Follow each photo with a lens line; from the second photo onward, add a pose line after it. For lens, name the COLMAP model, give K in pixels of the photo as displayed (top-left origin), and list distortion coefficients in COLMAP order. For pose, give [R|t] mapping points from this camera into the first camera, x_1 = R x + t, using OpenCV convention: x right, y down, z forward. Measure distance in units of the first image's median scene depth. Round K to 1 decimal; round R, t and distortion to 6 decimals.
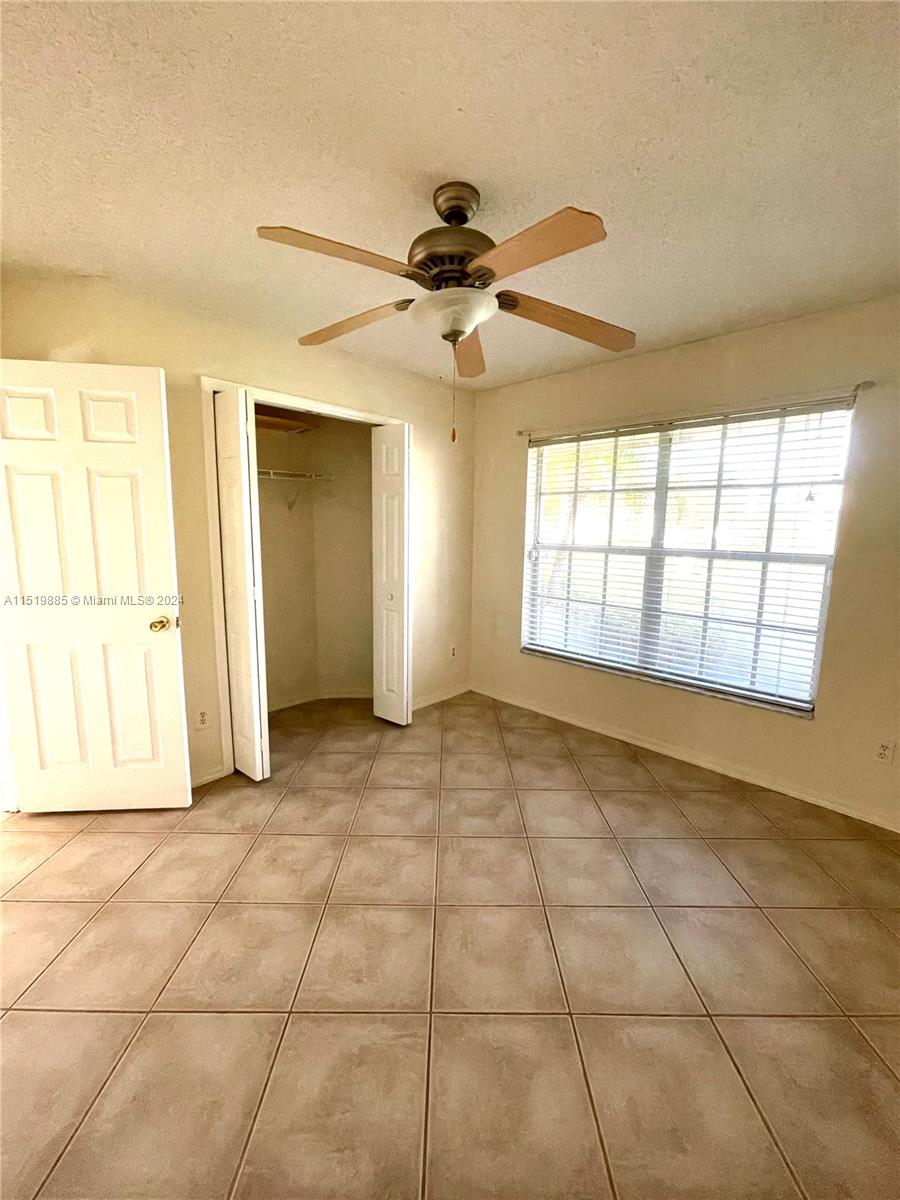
lens RADIAL K [[482.5, 0, 452.1], [0, 482.5, 594.8], [0, 0, 1]] dist [-0.003020, -0.000852]
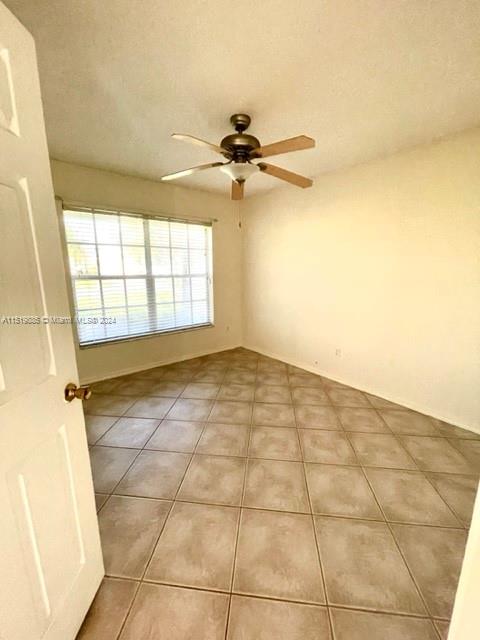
lens RADIAL K [[257.3, 0, 241.1], [0, 257.3, 318.0], [0, 0, 1]] dist [-0.003020, -0.000852]
pose [[0.109885, -0.216714, 0.970031, -0.687072], [0.135558, 0.970089, 0.201371, -0.086733], [-0.984657, 0.109368, 0.135976, 0.473448]]
